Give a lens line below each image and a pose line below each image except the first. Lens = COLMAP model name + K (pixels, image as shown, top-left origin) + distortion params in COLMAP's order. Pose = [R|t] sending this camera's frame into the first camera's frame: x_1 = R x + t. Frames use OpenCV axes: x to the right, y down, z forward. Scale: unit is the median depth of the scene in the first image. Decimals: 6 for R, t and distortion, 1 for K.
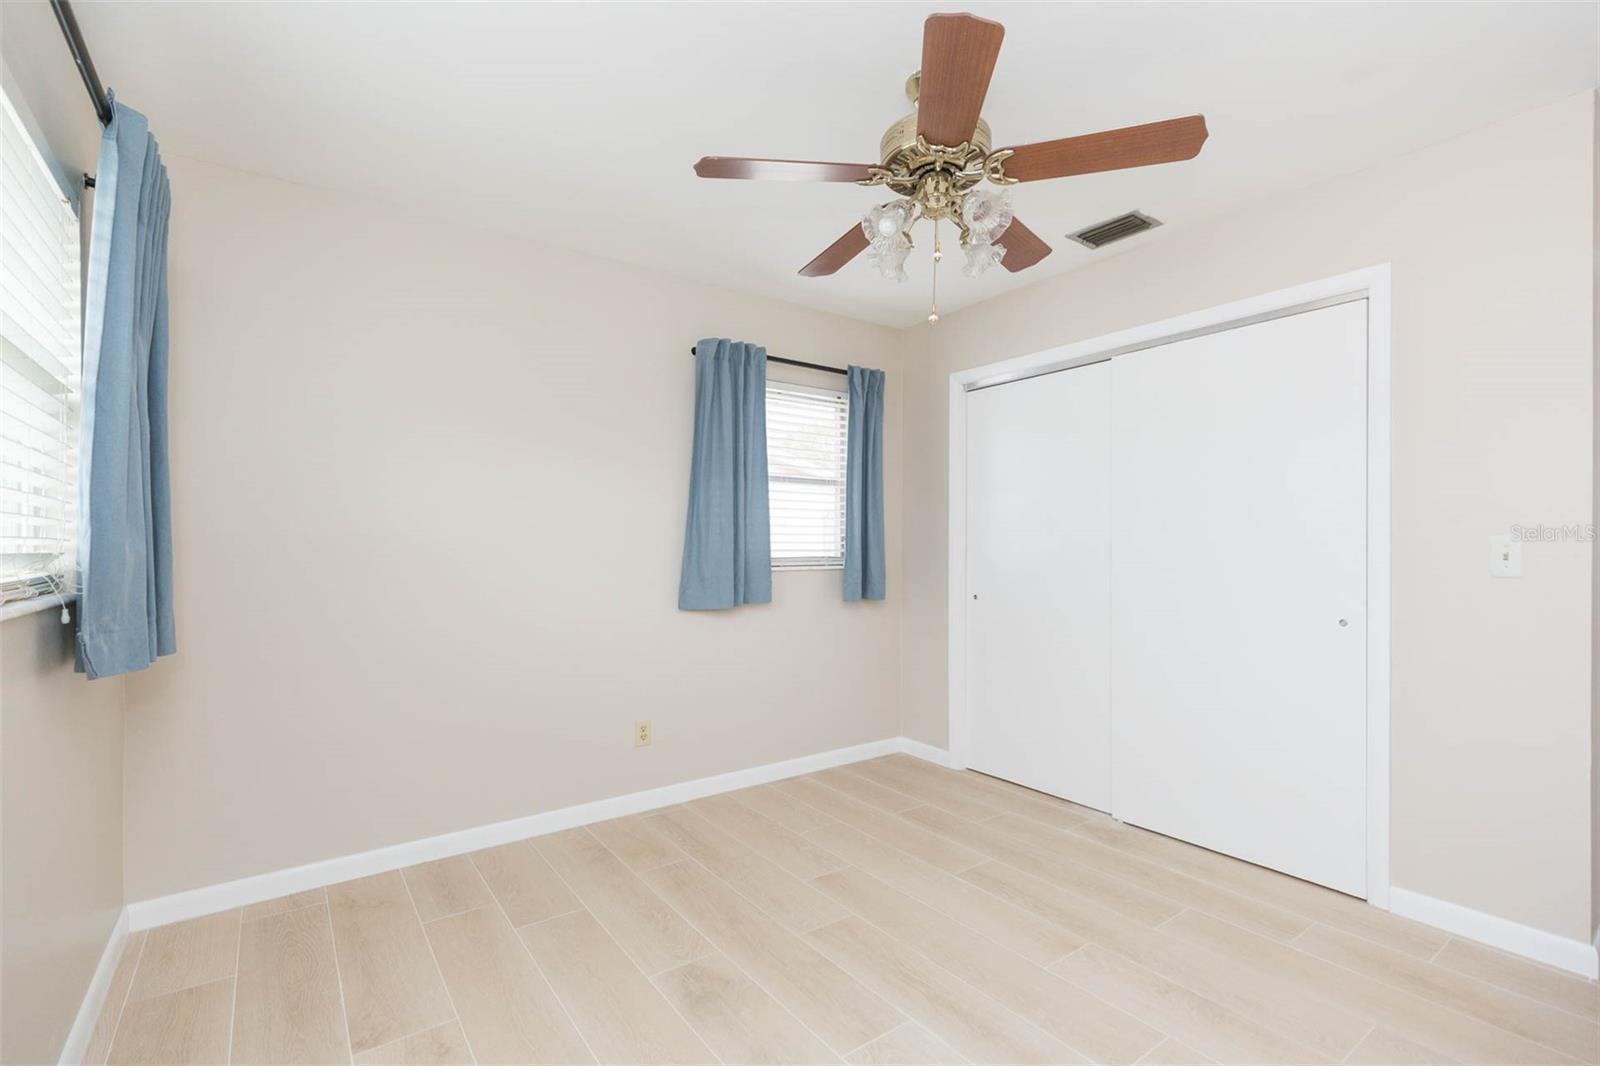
lens RADIAL K [[725.1, 0, 805.9], [0, 725.1, 530.7], [0, 0, 1]] dist [0.001764, 0.000435]
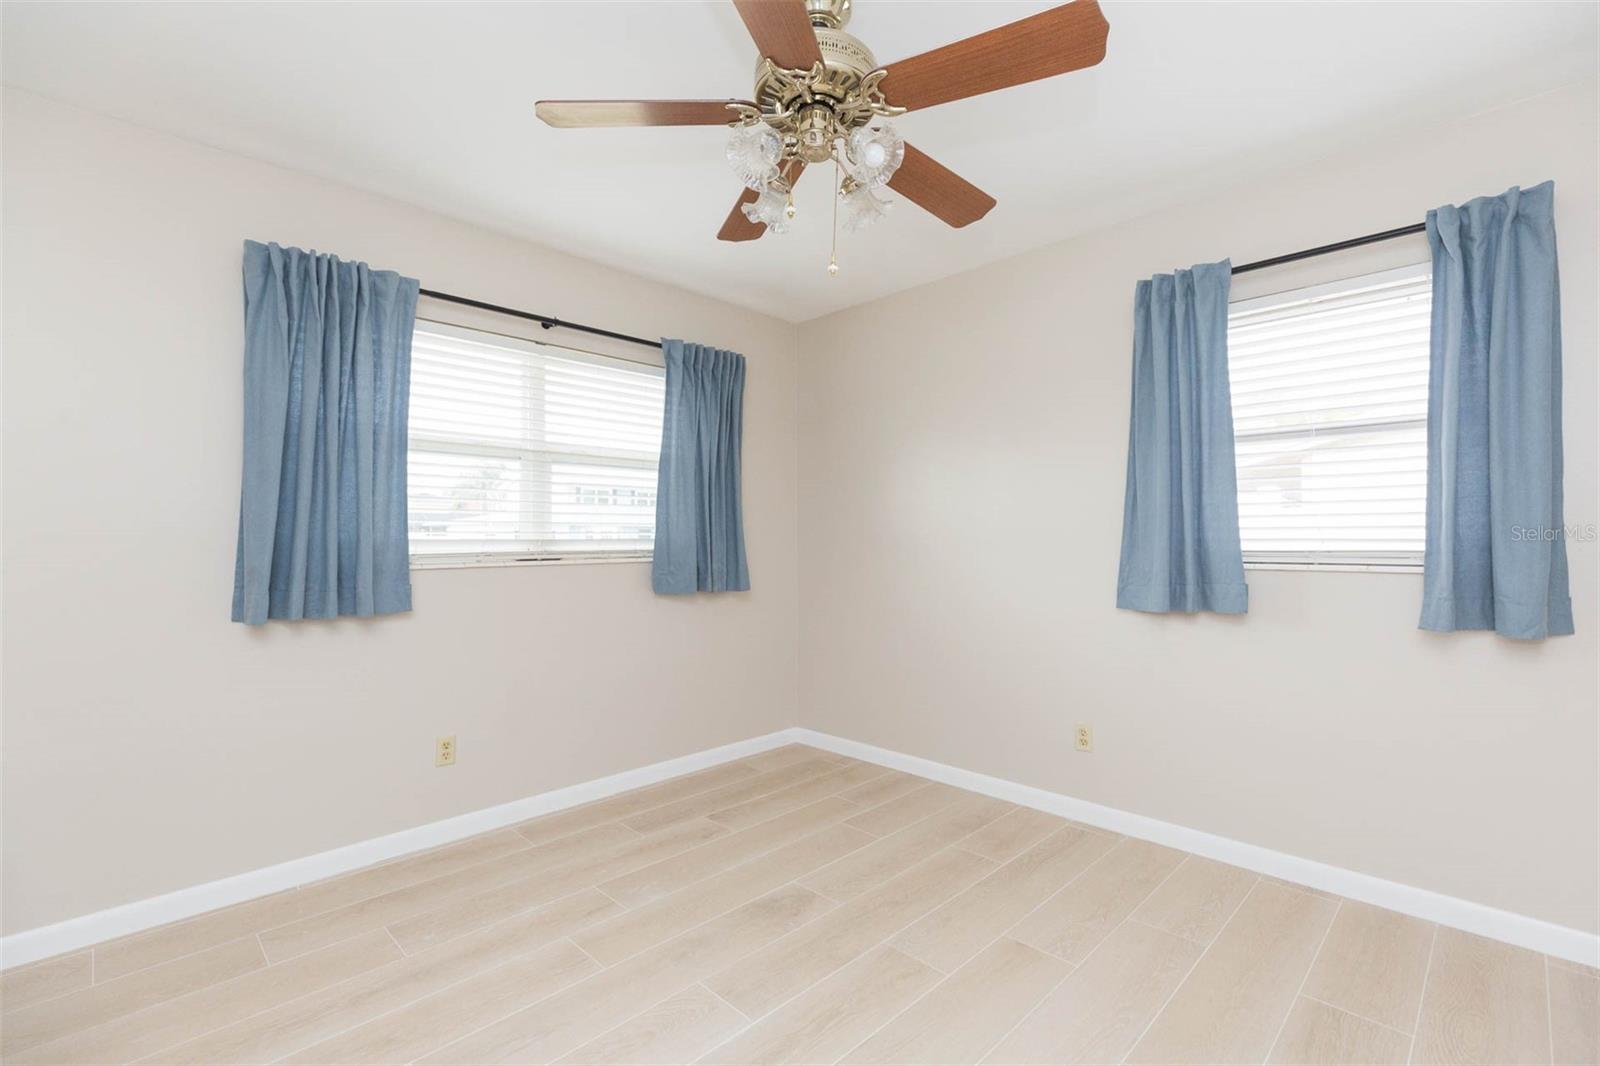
lens RADIAL K [[718.0, 0, 797.6], [0, 718.0, 510.3], [0, 0, 1]] dist [0.005261, 0.000928]
pose [[0.174218, -0.031765, -0.984195, 0.603583], [0.009328, 0.999488, -0.030608, 0.016776], [0.984663, -0.003849, 0.174425, 0.477425]]
